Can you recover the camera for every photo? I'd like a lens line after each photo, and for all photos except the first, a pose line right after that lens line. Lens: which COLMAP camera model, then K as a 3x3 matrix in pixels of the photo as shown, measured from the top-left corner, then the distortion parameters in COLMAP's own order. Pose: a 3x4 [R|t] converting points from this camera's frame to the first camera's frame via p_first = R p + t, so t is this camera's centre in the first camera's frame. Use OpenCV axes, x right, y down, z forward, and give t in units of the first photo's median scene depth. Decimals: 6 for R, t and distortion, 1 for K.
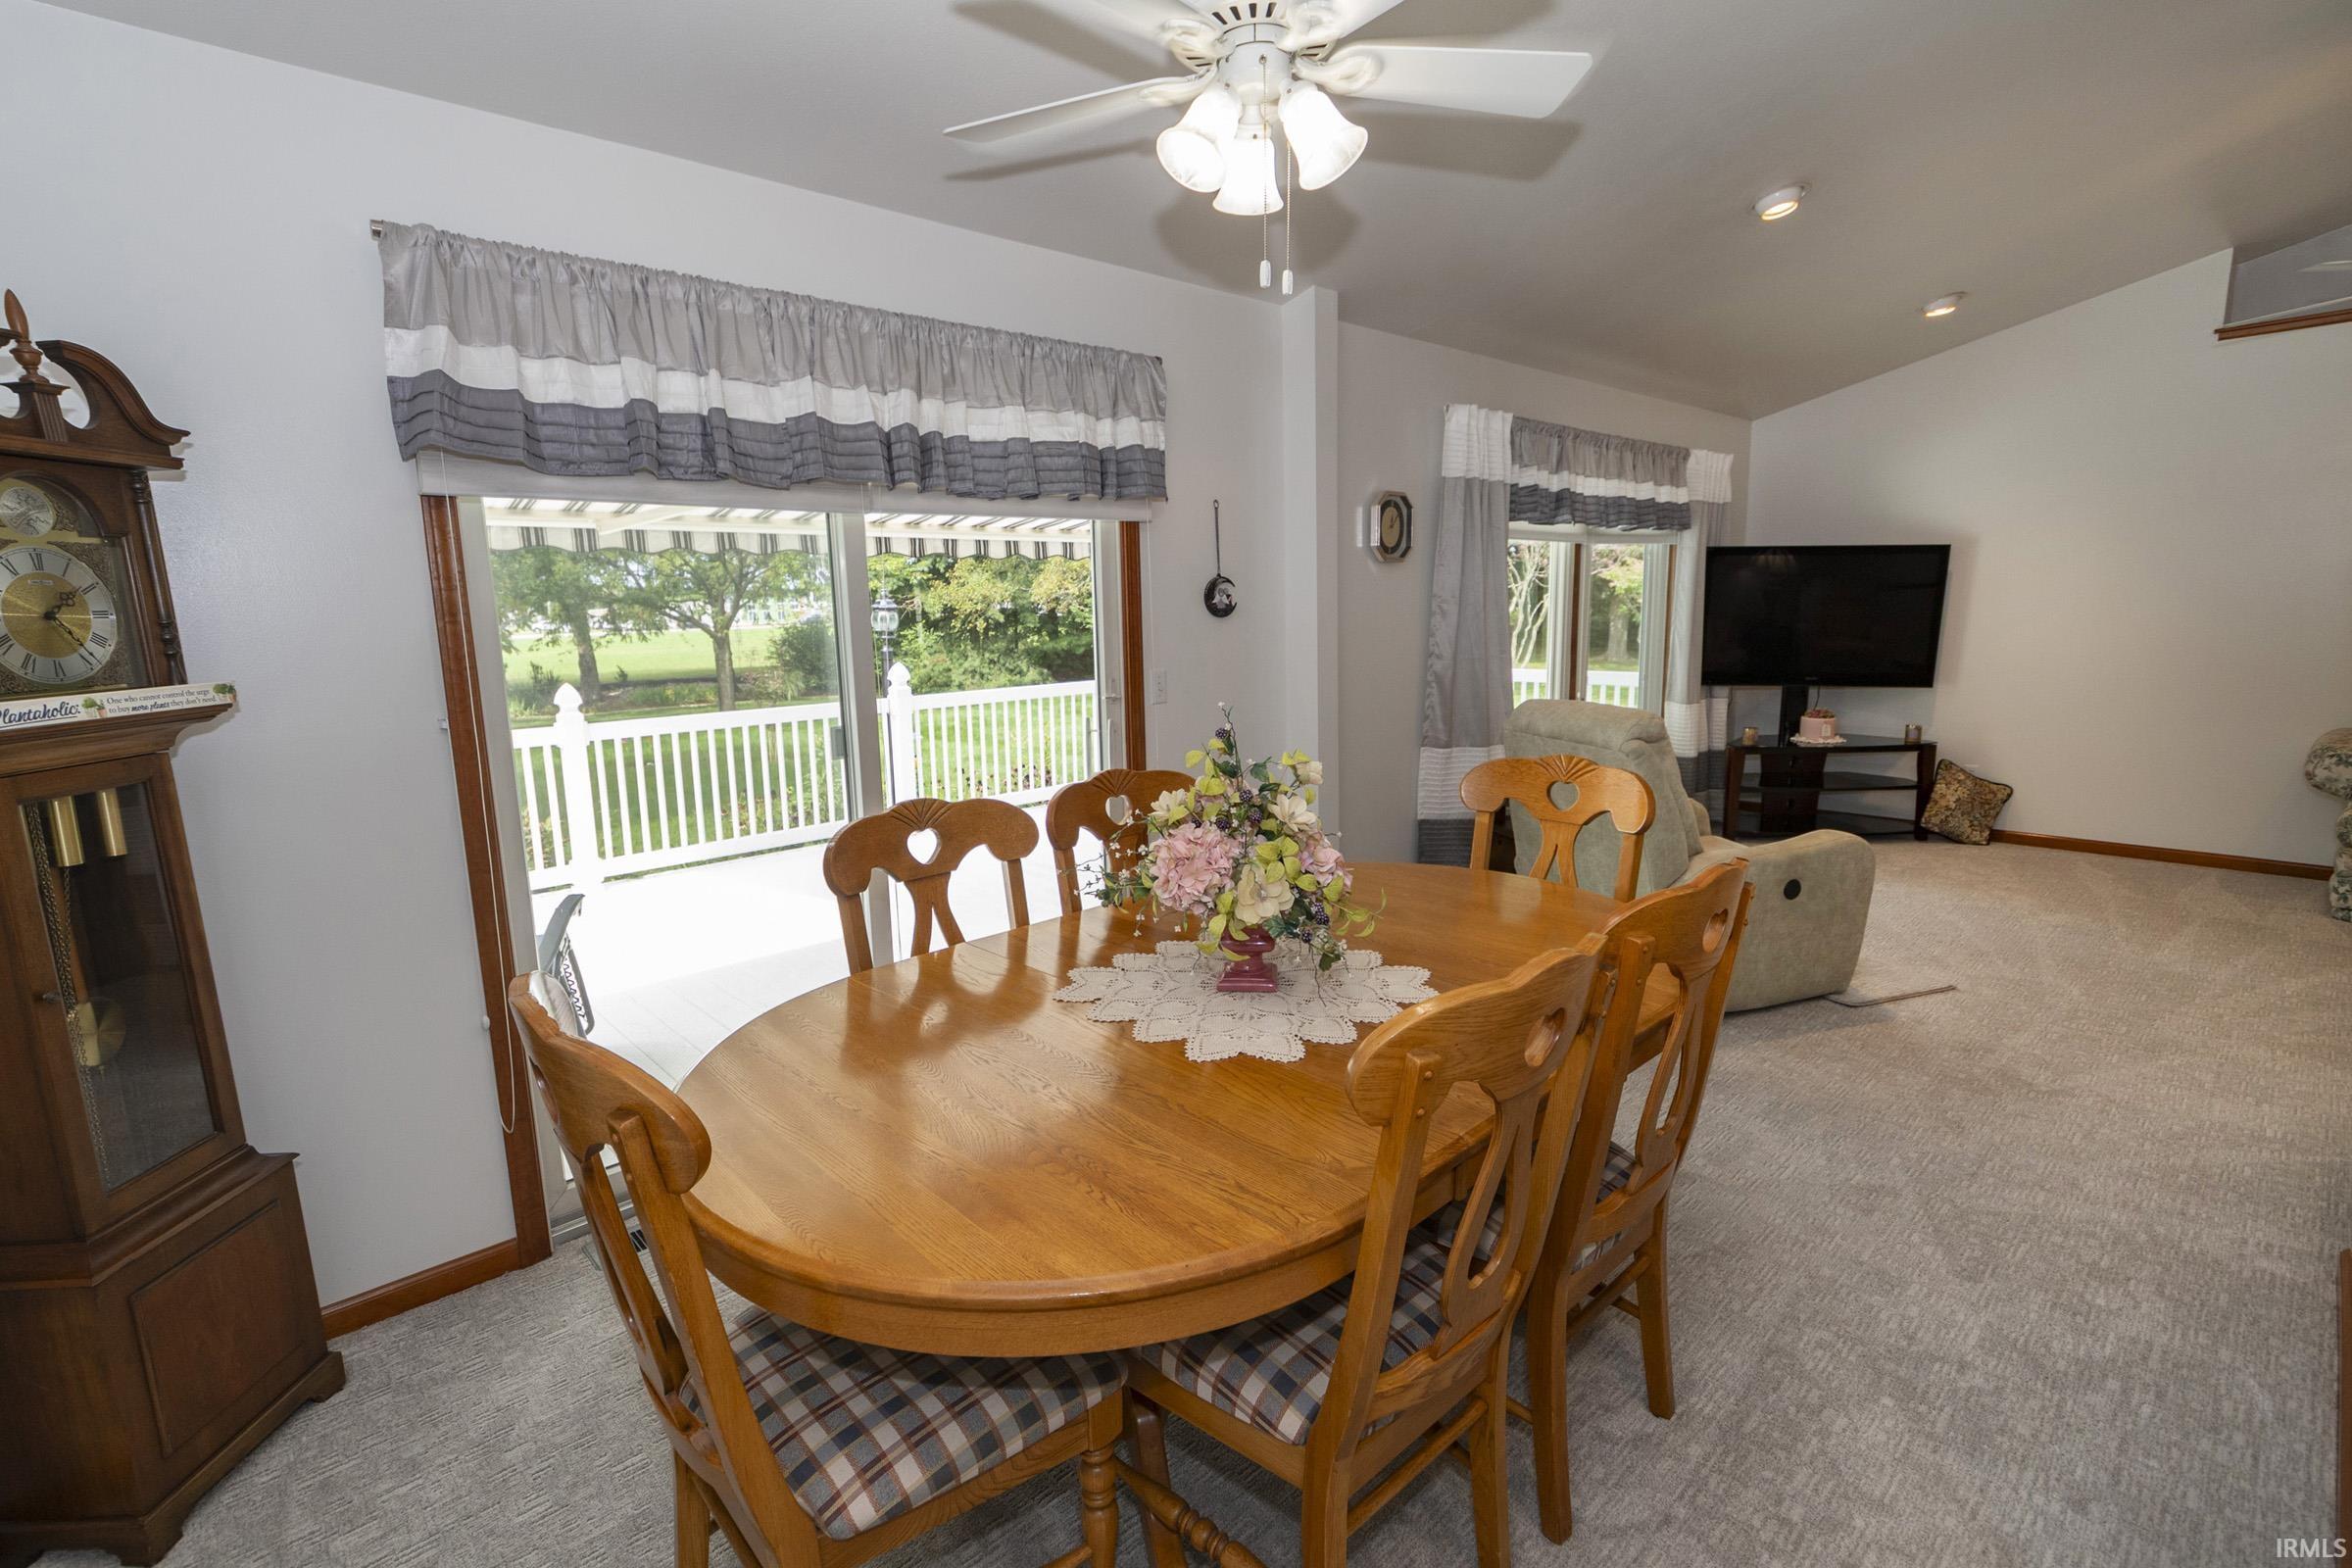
lens RADIAL K [[1069.0, 0, 1163.3], [0, 1069.0, 773.6], [0, 0, 1]] dist [-0.001949, 0.003594]
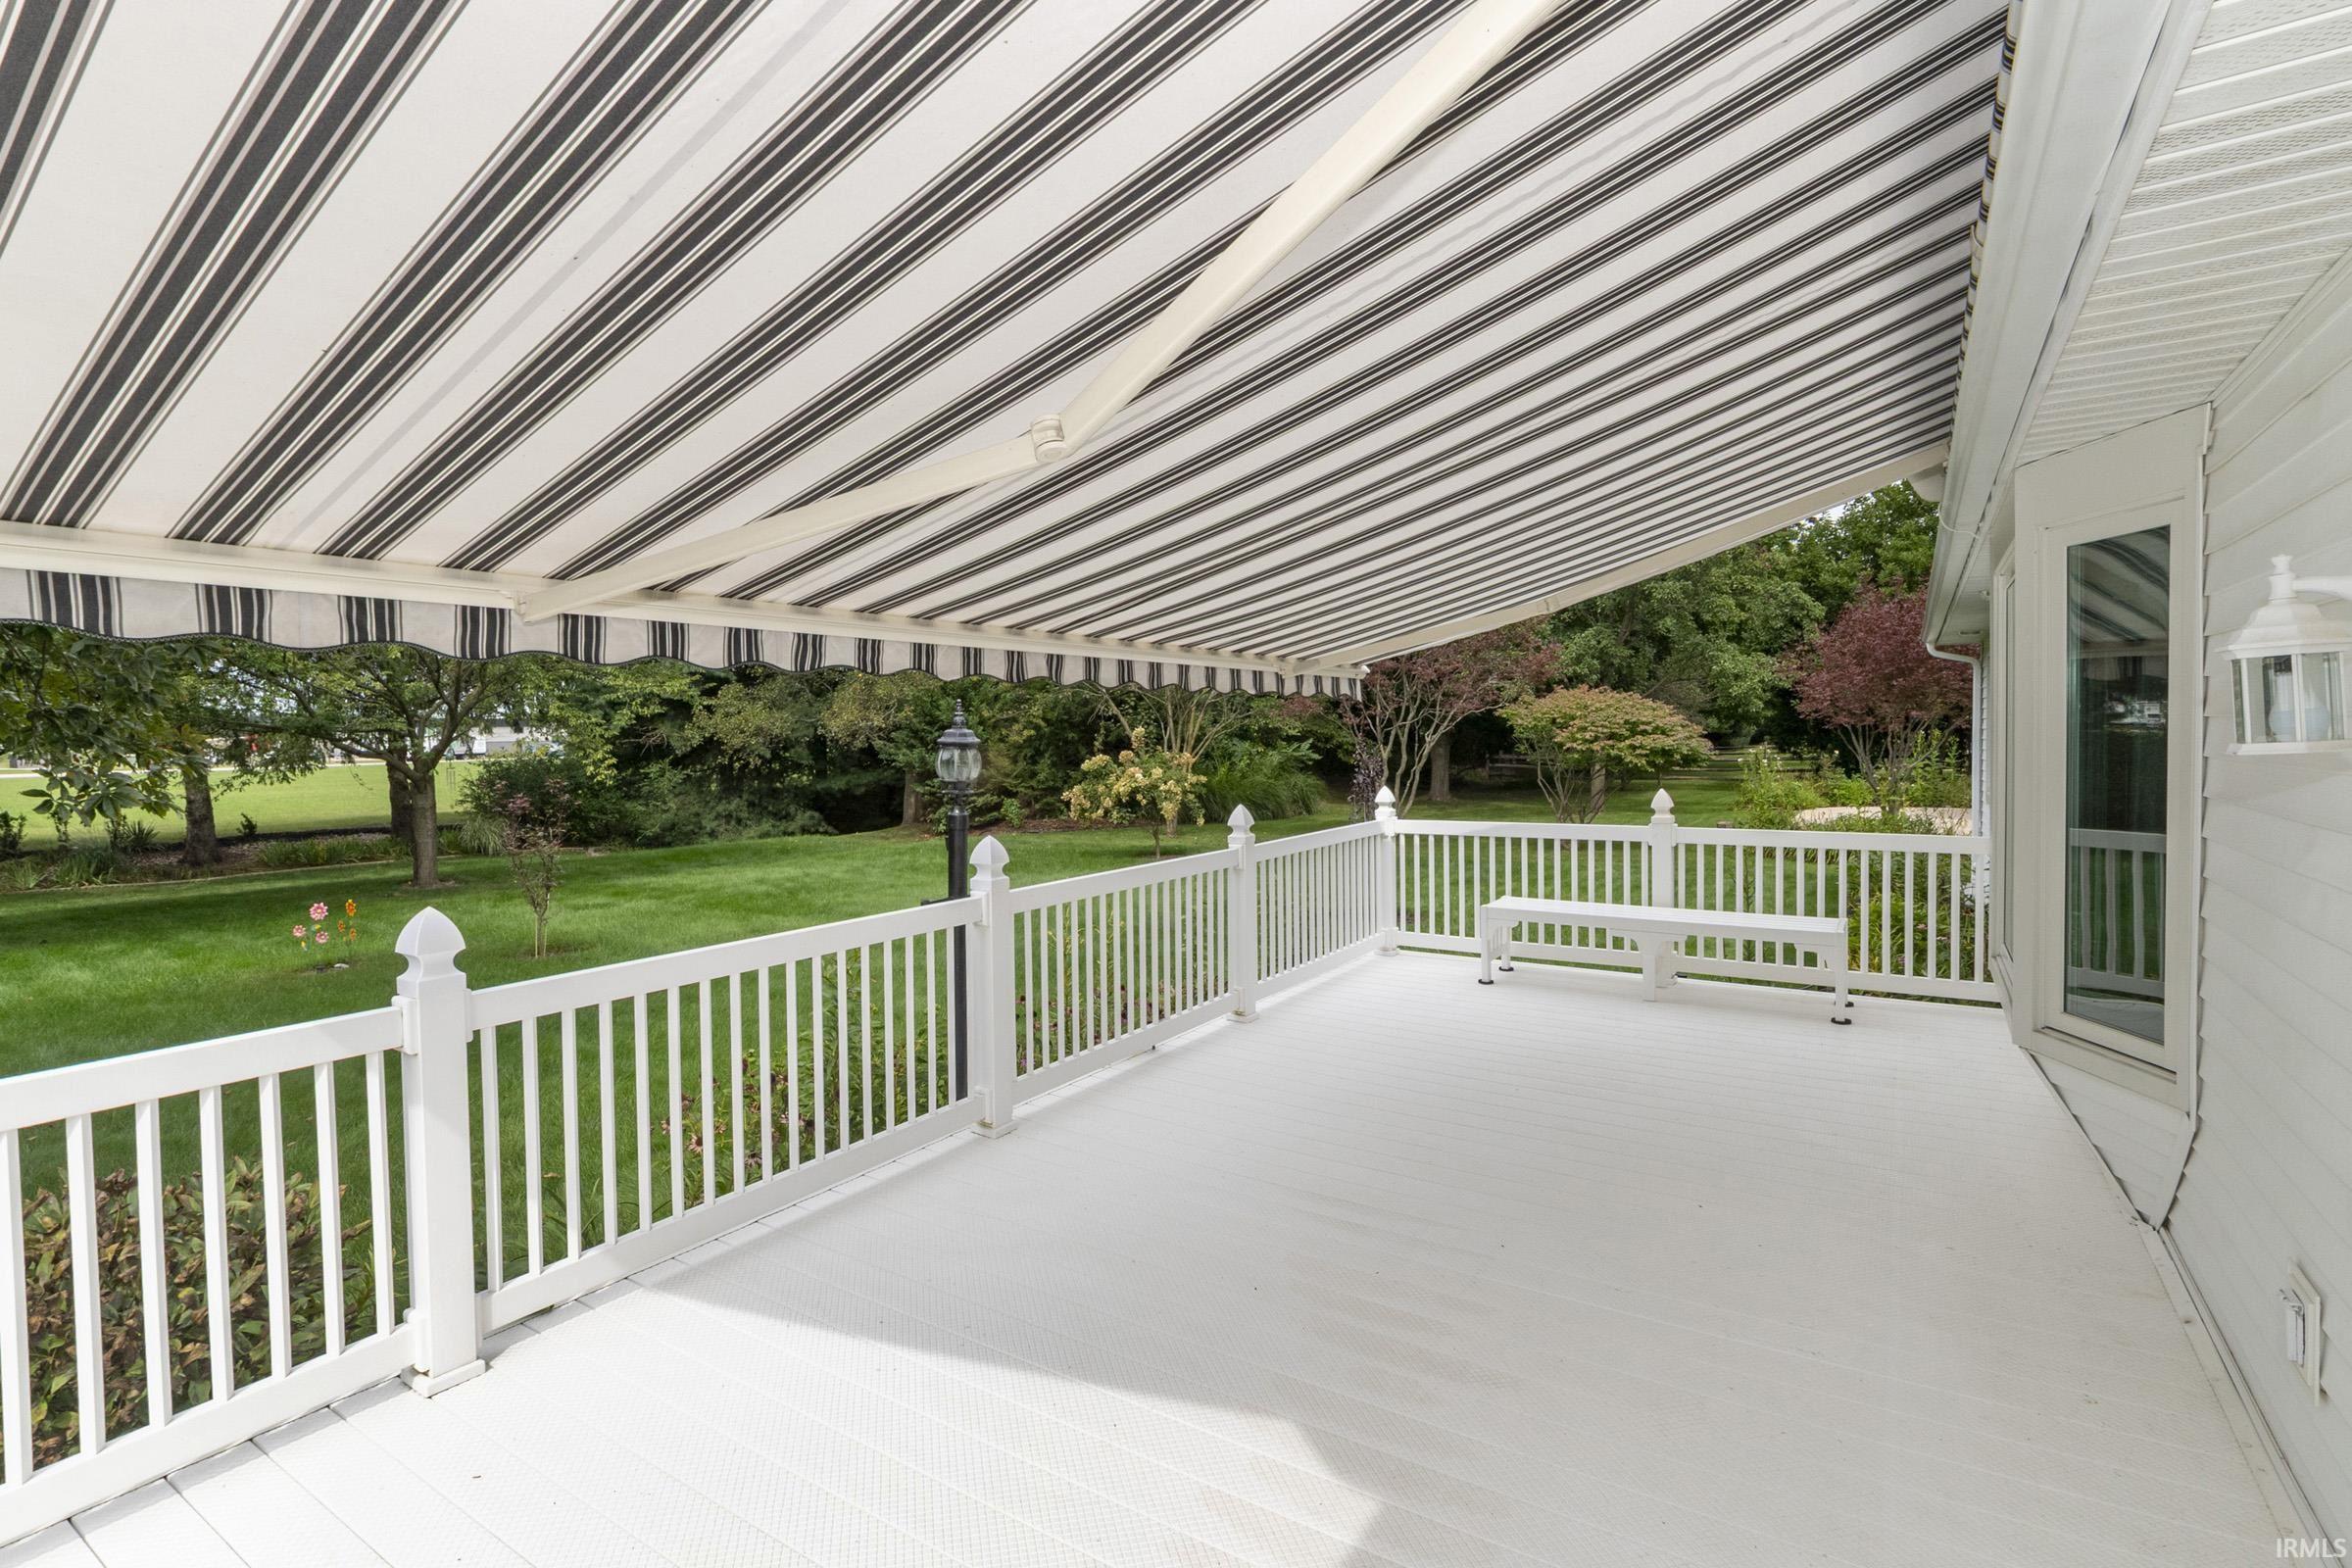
lens RADIAL K [[1069.0, 0, 1163.3], [0, 1069.0, 773.6], [0, 0, 1]] dist [-0.001949, 0.003594]
pose [[0.966025, -0.000579, 0.258448, -0.299980], [0.033330, 0.991926, -0.122362, -0.058202], [-0.256290, 0.126819, 0.958244, 0.388030]]
